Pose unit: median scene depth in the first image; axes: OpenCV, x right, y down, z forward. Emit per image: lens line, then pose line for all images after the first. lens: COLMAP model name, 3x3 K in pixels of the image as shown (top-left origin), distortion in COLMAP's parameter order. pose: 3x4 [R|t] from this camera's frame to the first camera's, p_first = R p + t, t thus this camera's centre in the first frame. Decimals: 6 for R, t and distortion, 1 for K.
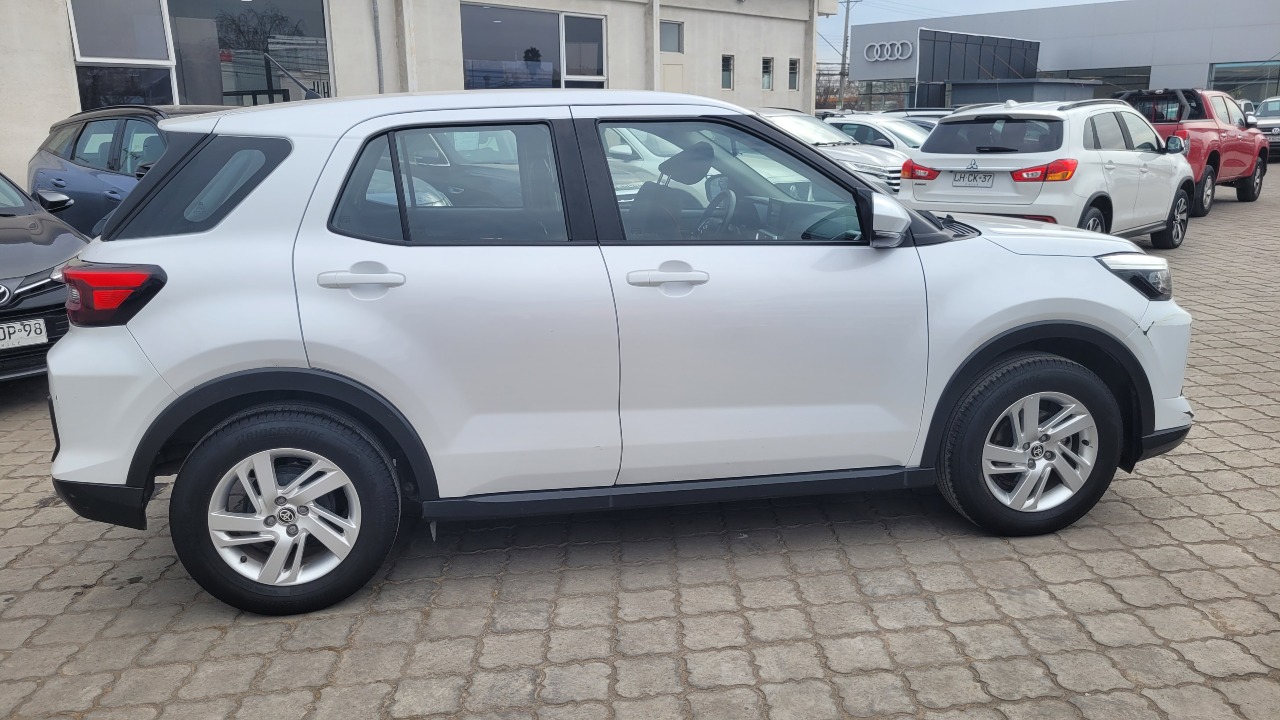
lens RADIAL K [[970.9, 0, 627.1], [0, 970.9, 360.8], [0, 0, 1]] dist [0.037217, -0.023900]
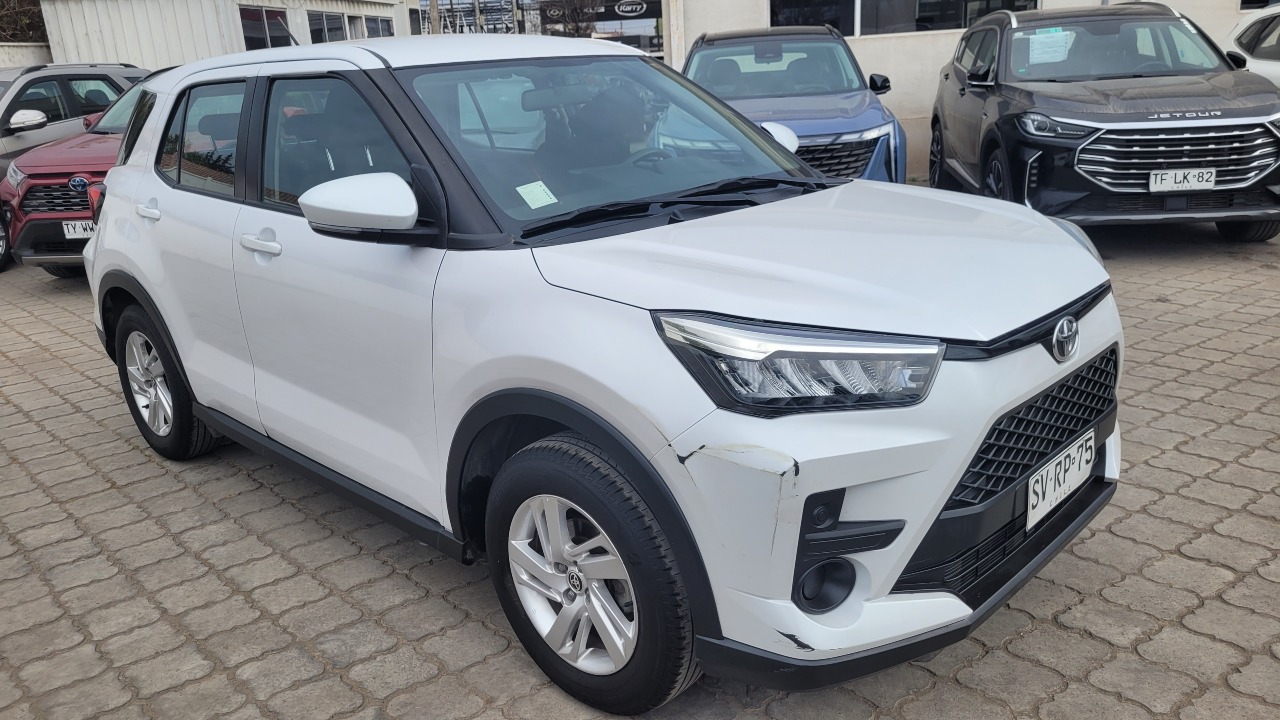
lens RADIAL K [[970.9, 0, 629.8], [0, 970.9, 366.7], [0, 0, 1]] dist [0.037217, -0.023900]
pose [[0.572663, 0.233275, -0.785901, 1.044519], [-0.150353, 0.972285, 0.179041, -0.195620], [0.805885, 0.015632, 0.591865, 0.717200]]
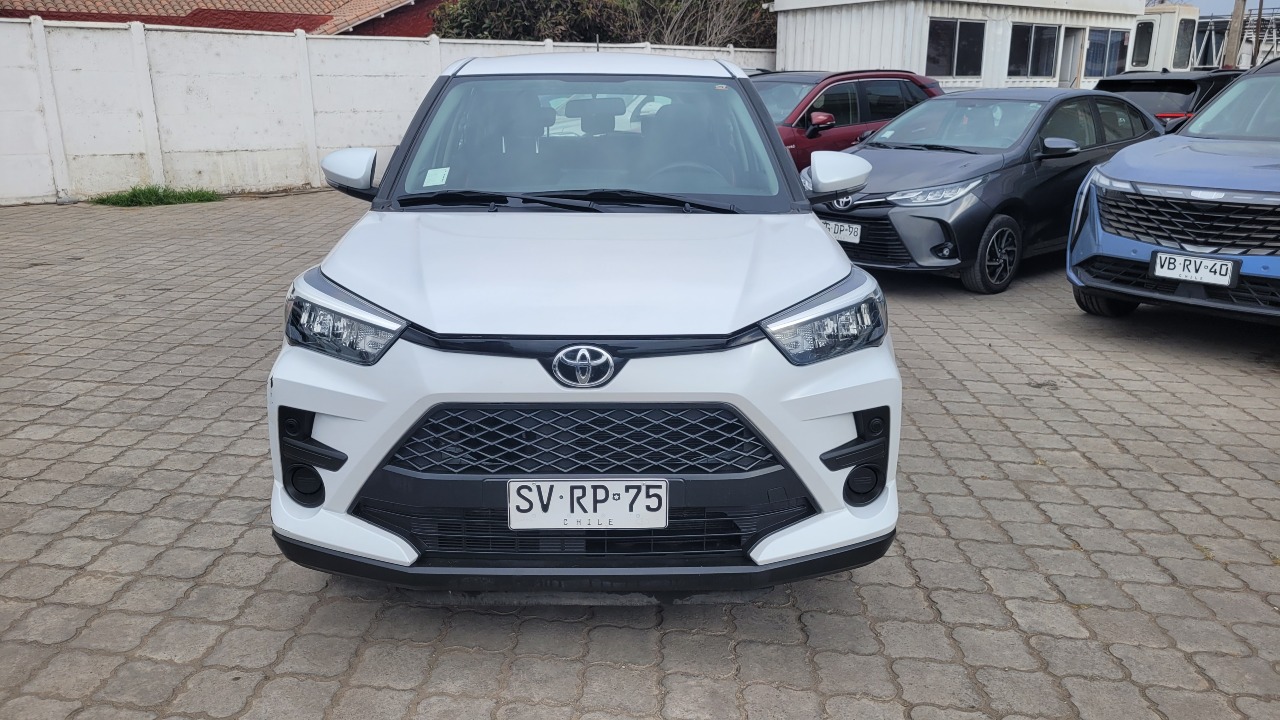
lens RADIAL K [[970.9, 0, 619.3], [0, 970.9, 363.2], [0, 0, 1]] dist [0.037217, -0.023900]
pose [[-0.183825, 0.280862, -0.941979, 1.337577], [-0.231618, 0.918949, 0.319195, -0.374015], [0.955281, 0.276856, -0.103873, 1.484556]]
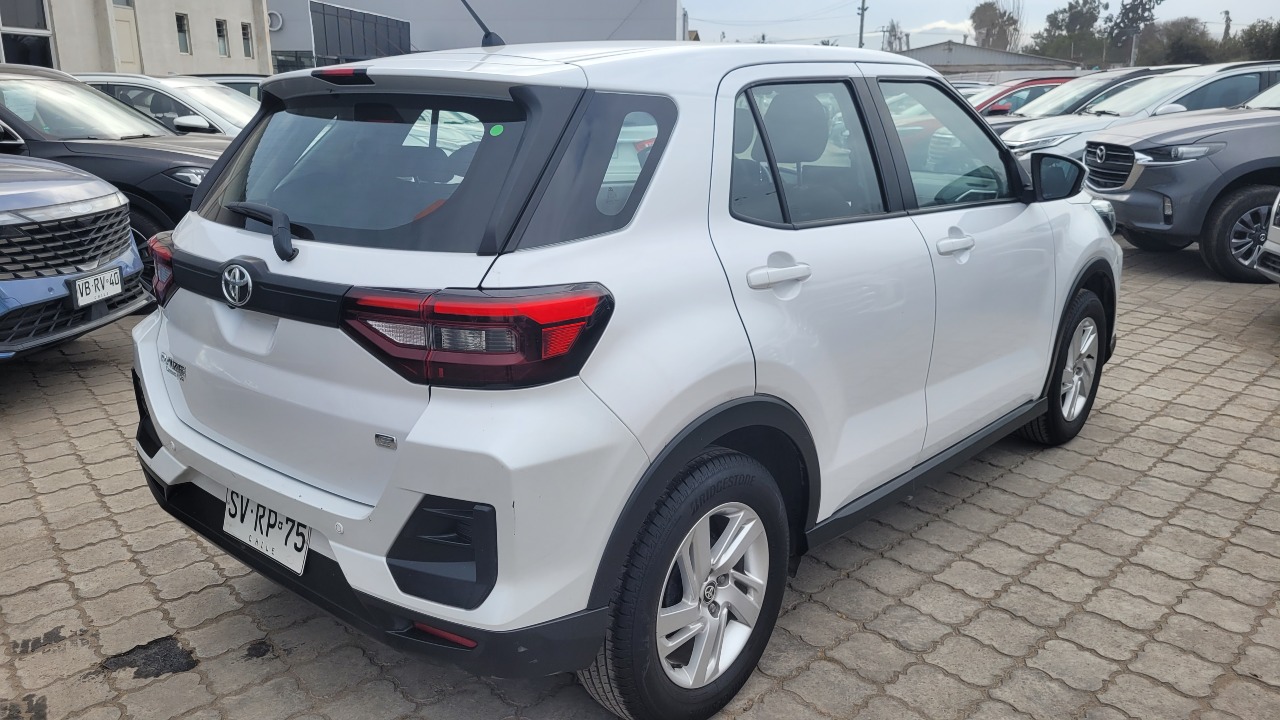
lens RADIAL K [[970.9, 0, 623.9], [0, 970.9, 362.8], [0, 0, 1]] dist [0.037217, -0.023900]
pose [[0.795543, -0.148975, 0.587298, -0.807465], [0.134200, 0.988551, 0.068972, -0.079836], [-0.590849, 0.023945, 0.806427, 0.409474]]
